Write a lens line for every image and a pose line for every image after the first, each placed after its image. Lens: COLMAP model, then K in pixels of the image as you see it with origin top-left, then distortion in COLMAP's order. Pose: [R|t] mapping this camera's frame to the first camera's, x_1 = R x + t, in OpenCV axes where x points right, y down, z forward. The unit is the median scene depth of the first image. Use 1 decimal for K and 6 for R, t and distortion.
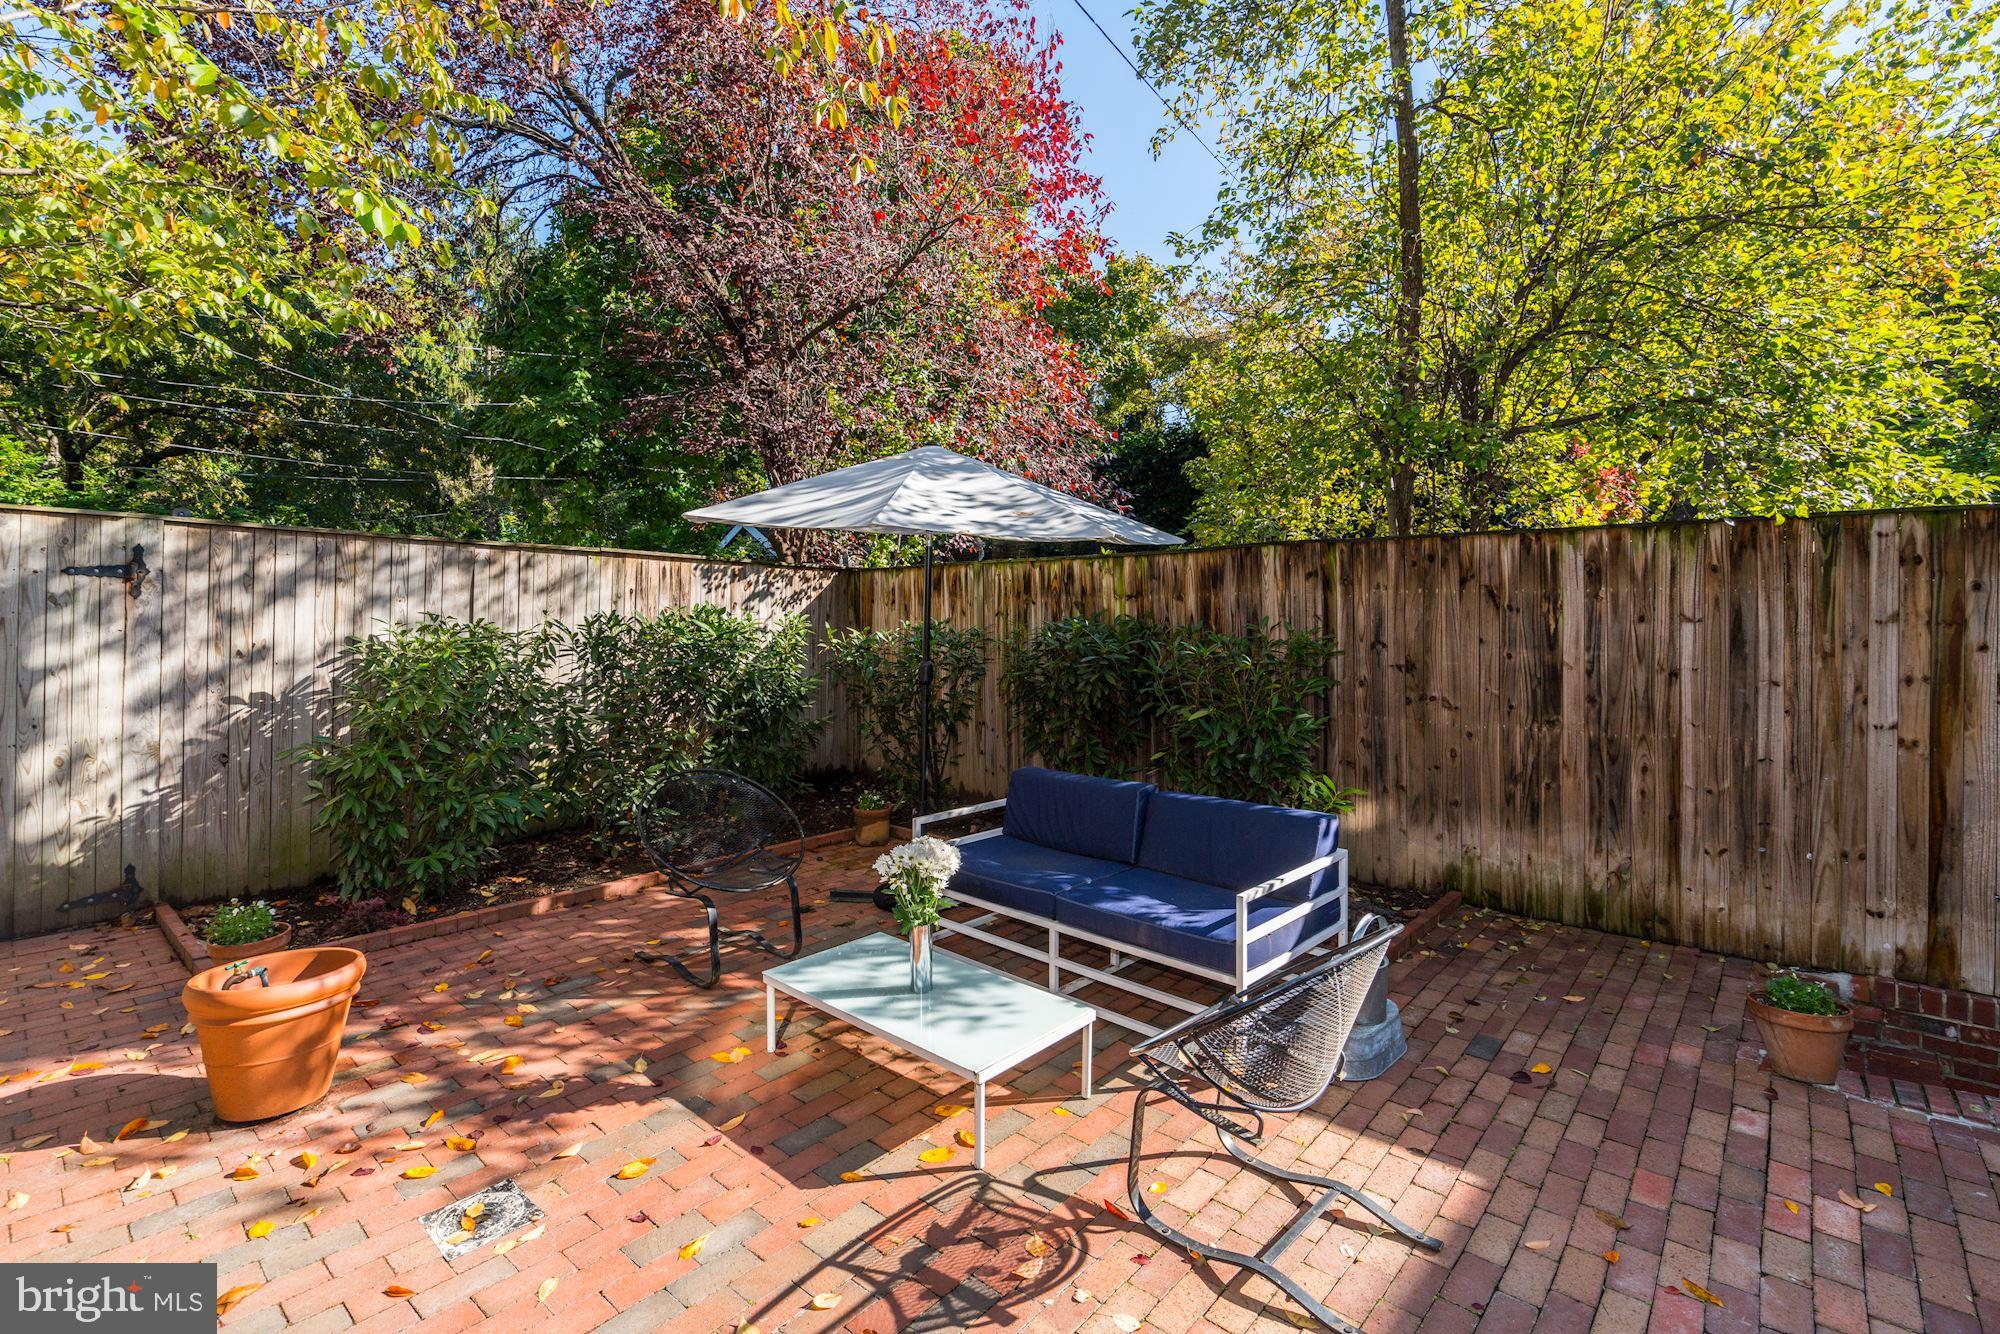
lens RADIAL K [[913.6, 0, 974.0], [0, 913.6, 584.2], [0, 0, 1]] dist [-0.000942, 0.000283]
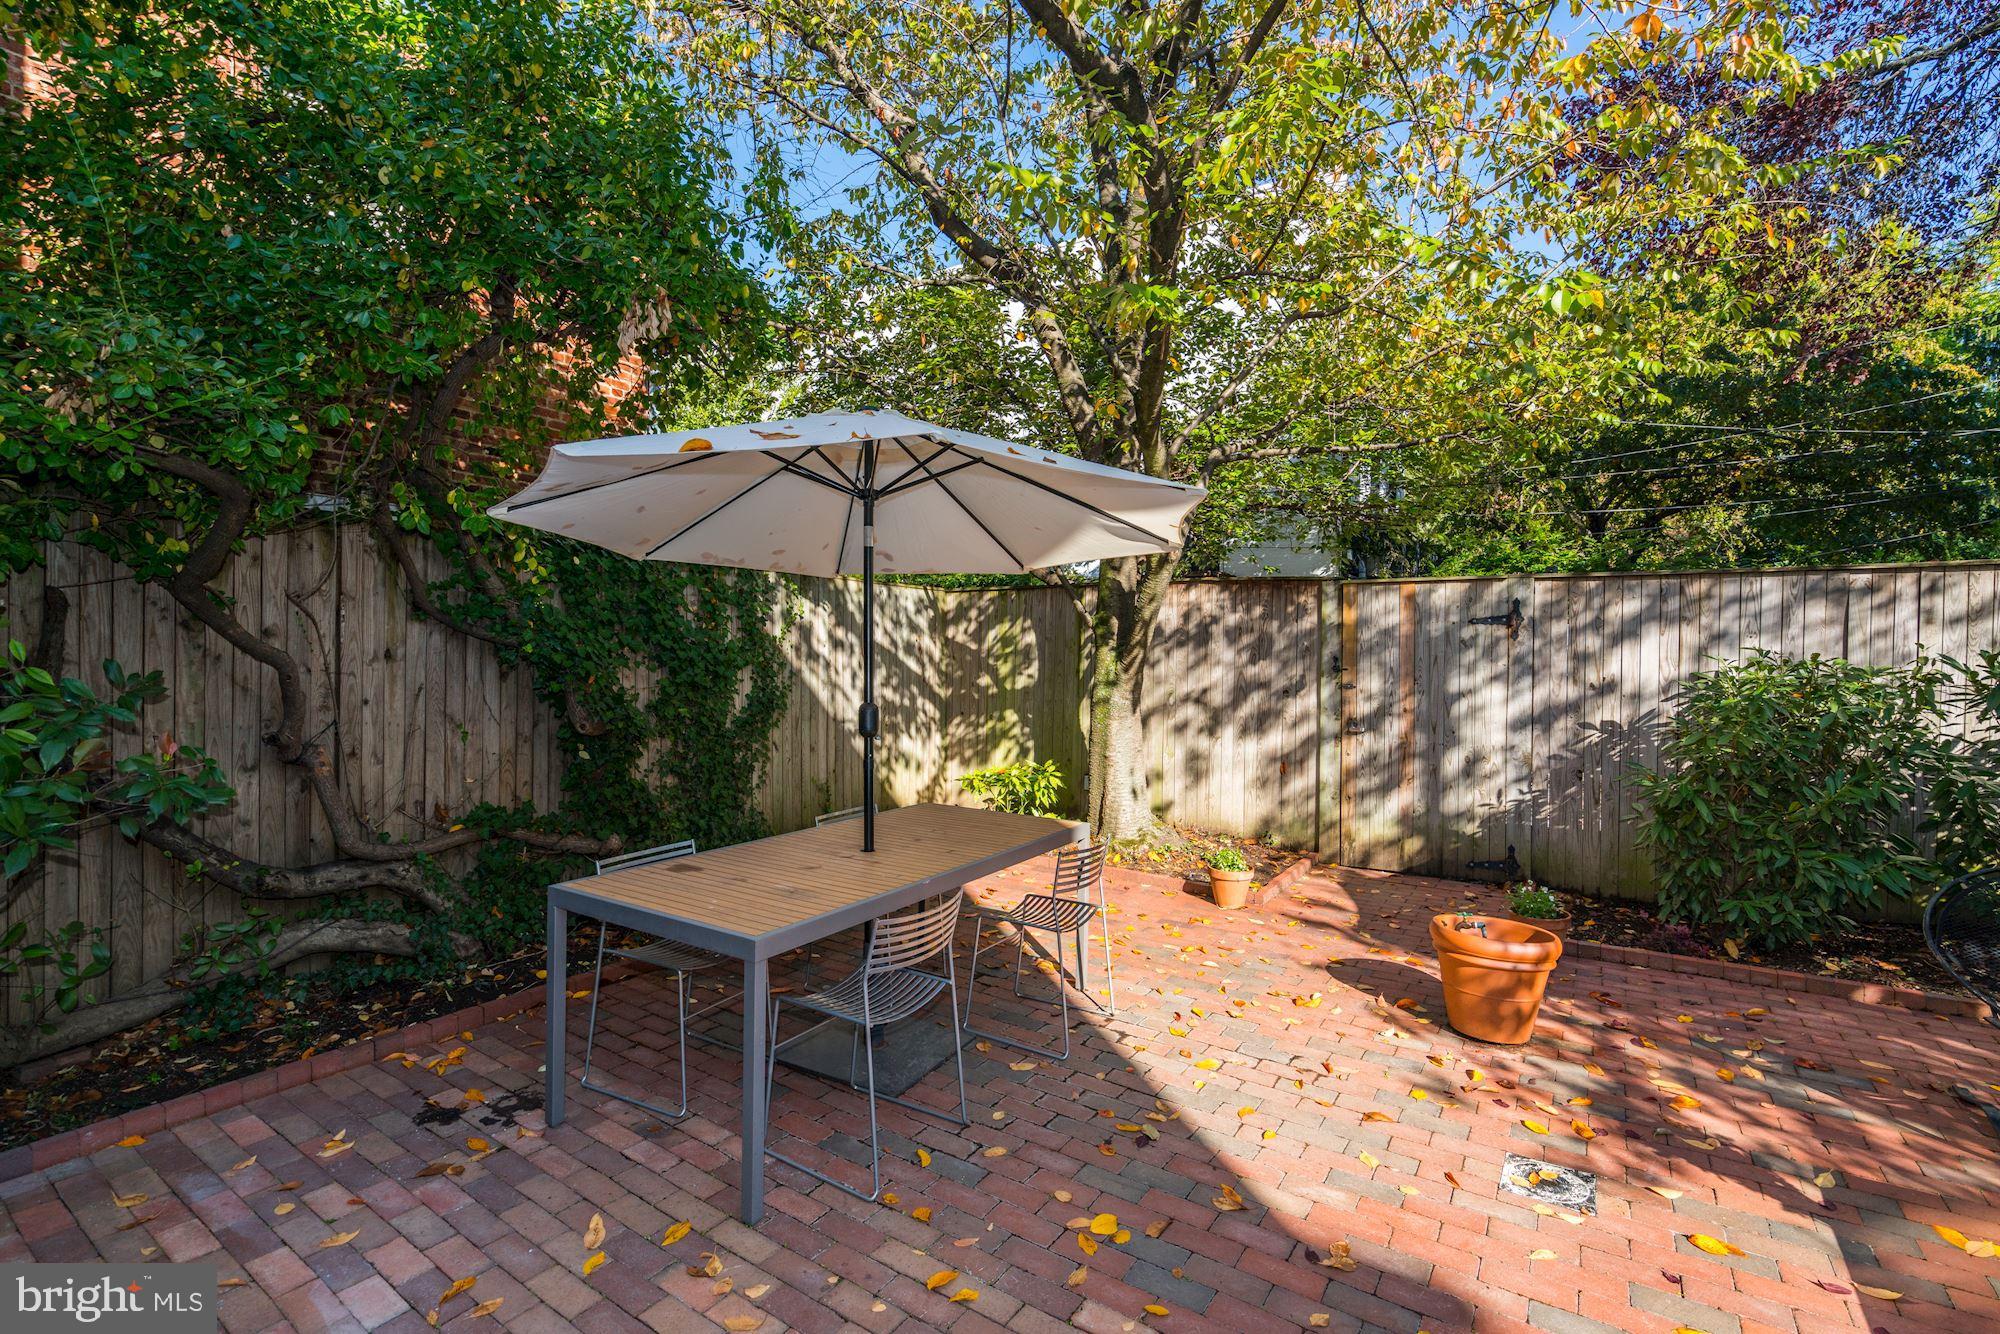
lens RADIAL K [[903.6, 0, 1006.7], [0, 903.6, 637.0], [0, 0, 1]] dist [-0.001534, -0.000084]
pose [[0.154475, -0.027135, -0.987624, 0.298094], [0.036573, 0.999095, -0.021729, 0.014850], [0.987319, -0.032764, 0.155328, 0.121859]]
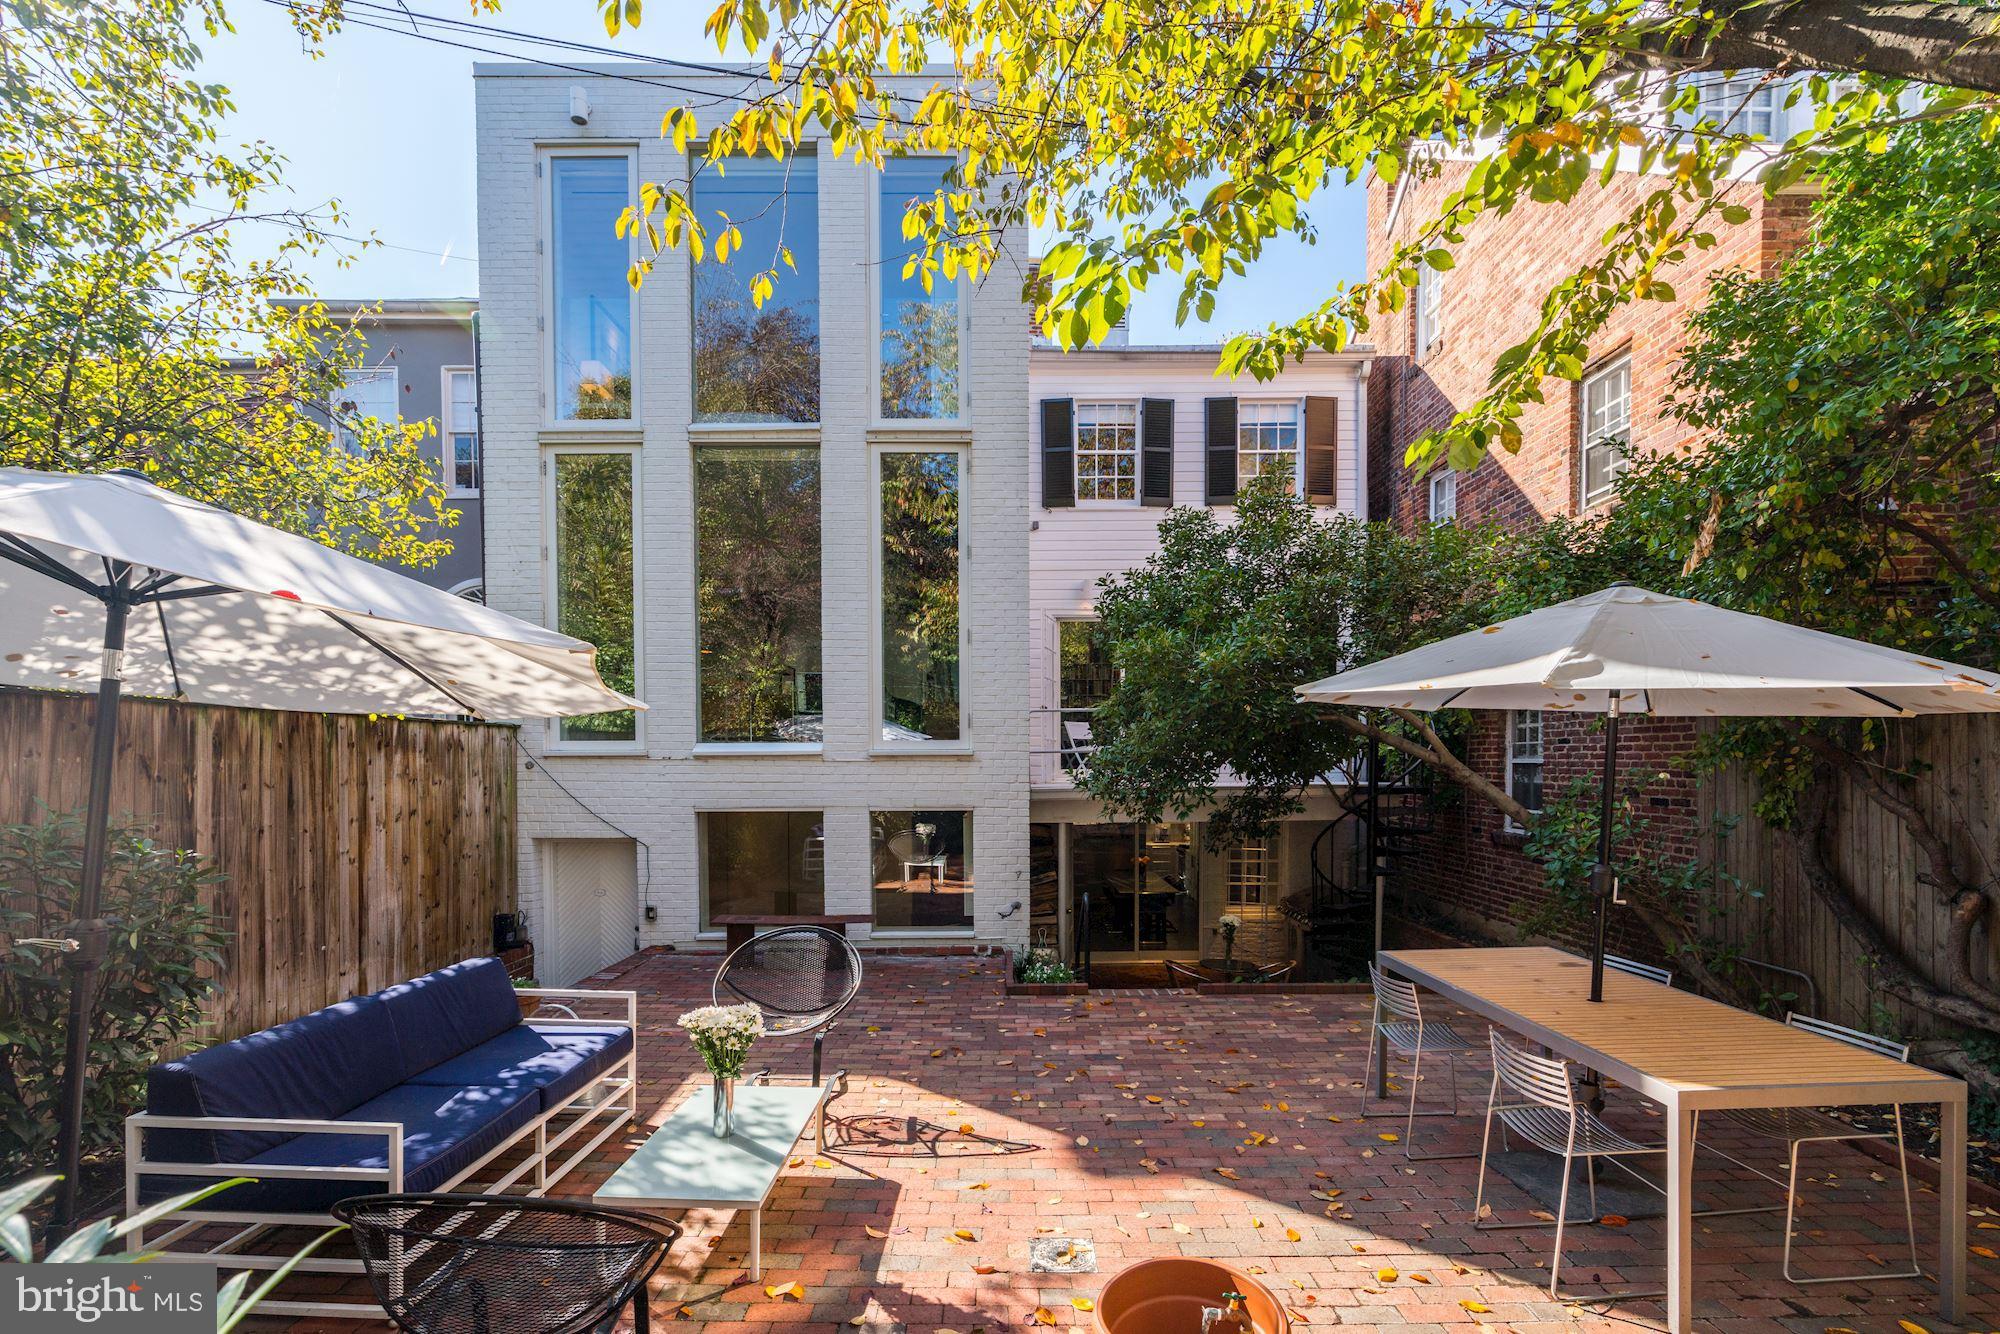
lens RADIAL K [[911.5, 0, 998.6], [0, 911.5, 787.2], [0, 0, 1]] dist [-0.000120, 0.000041]
pose [[-0.666459, -0.029940, 0.744940, -0.936548], [-0.040201, 0.999183, 0.004192, -0.005879], [-0.744457, -0.027154, -0.667118, 1.273306]]
